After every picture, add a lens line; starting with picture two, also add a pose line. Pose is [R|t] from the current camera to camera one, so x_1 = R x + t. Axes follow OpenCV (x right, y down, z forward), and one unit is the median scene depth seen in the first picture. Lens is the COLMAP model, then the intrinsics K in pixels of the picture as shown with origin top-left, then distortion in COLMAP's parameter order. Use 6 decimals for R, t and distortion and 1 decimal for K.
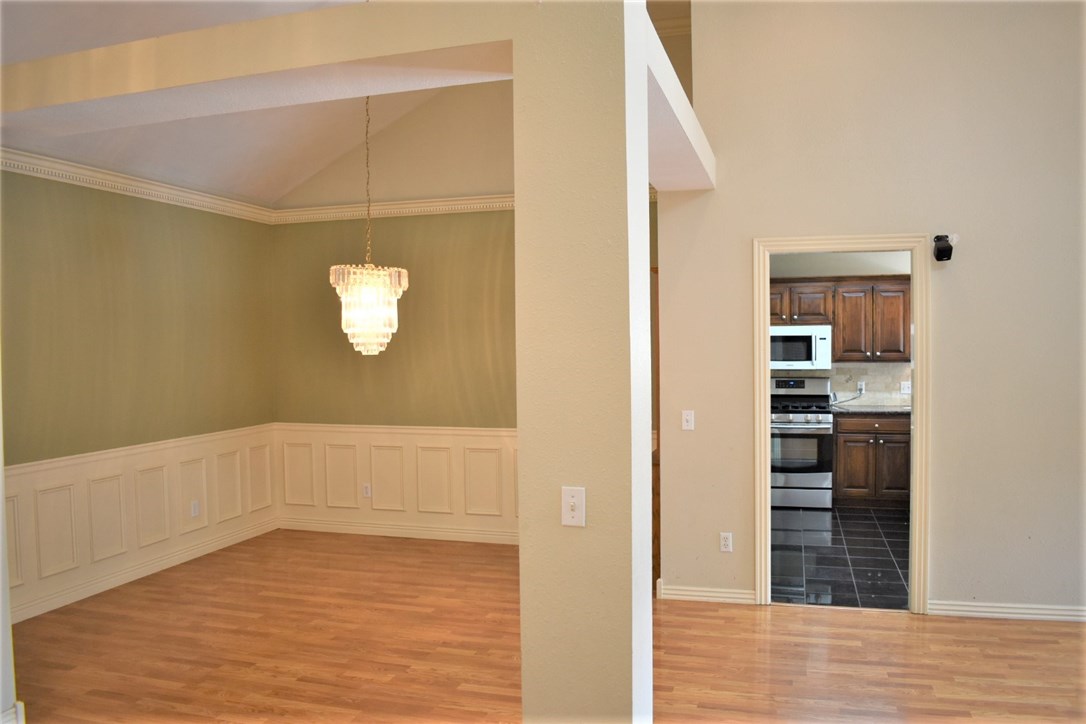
lens RADIAL K [[851.7, 0, 543.0], [0, 851.7, 362.0], [0, 0, 1]] dist [-0.095556, 0.002241]
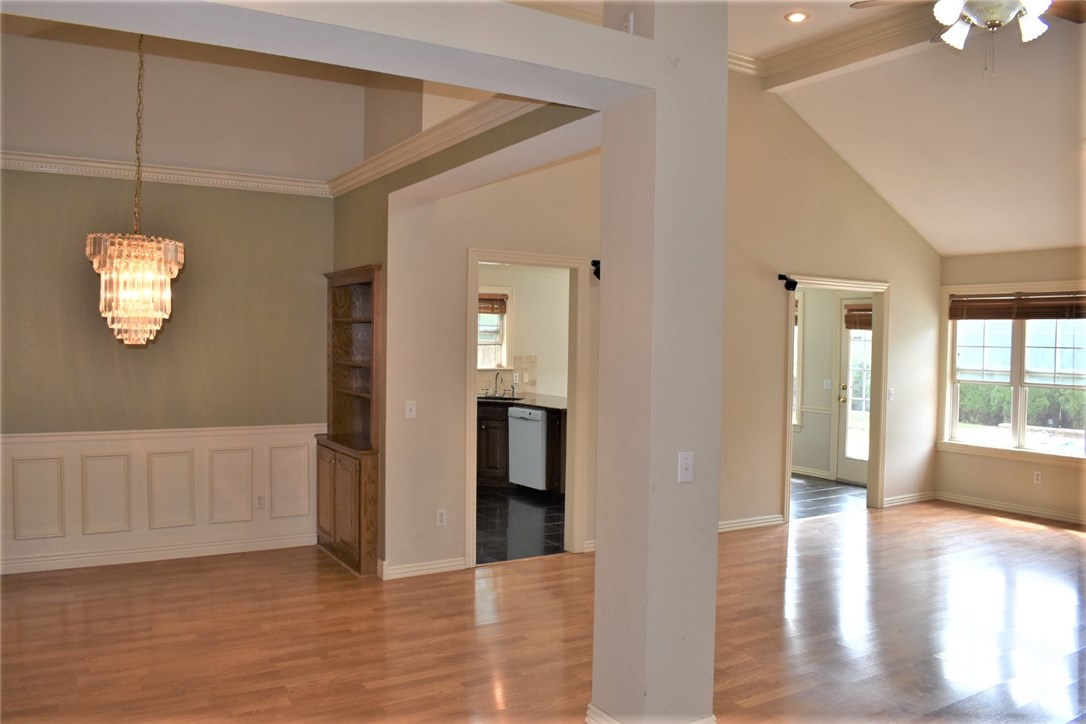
lens RADIAL K [[851.7, 0, 543.0], [0, 851.7, 362.0], [0, 0, 1]] dist [-0.095556, 0.002241]
pose [[0.666094, 0.002929, 0.745862, -0.552175], [-0.005740, 0.999983, 0.001199, 0.005907], [-0.745846, -0.005080, 0.666099, 0.161752]]
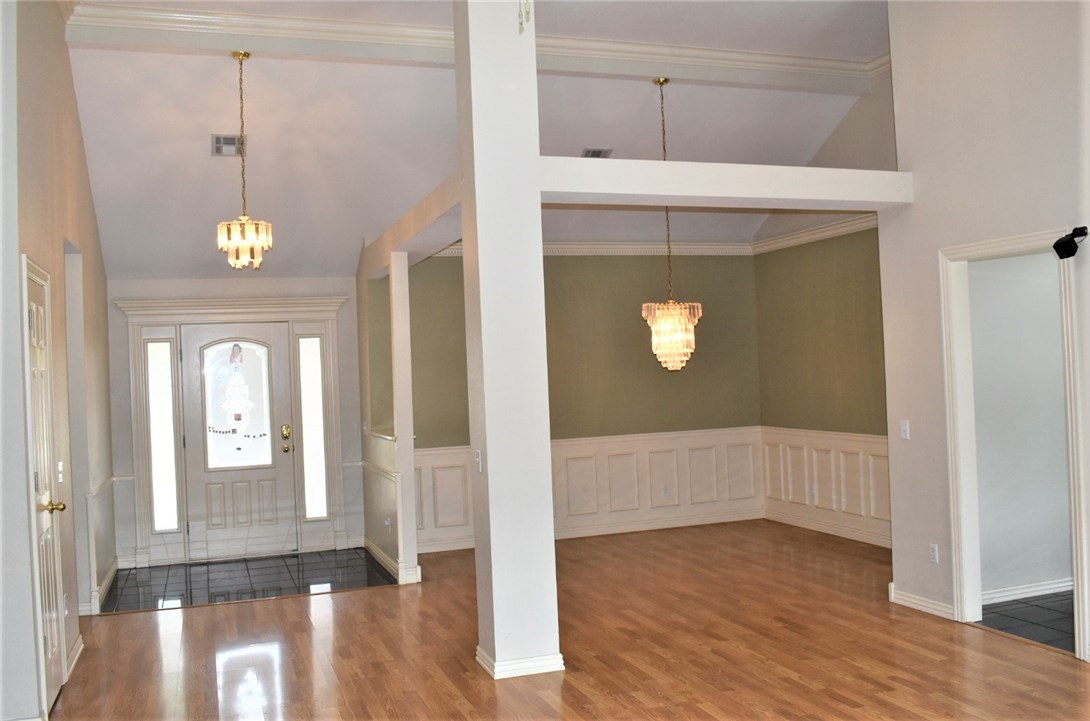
lens RADIAL K [[993.8, 0, 545.0], [0, 993.8, 360.5], [0, 0, 1]] dist [-0.081864, -0.000928]
pose [[0.585915, -0.018001, -0.810173, 0.927847], [0.012916, 0.999834, -0.012874, -0.005832], [0.810270, -0.002921, 0.586050, -0.052491]]
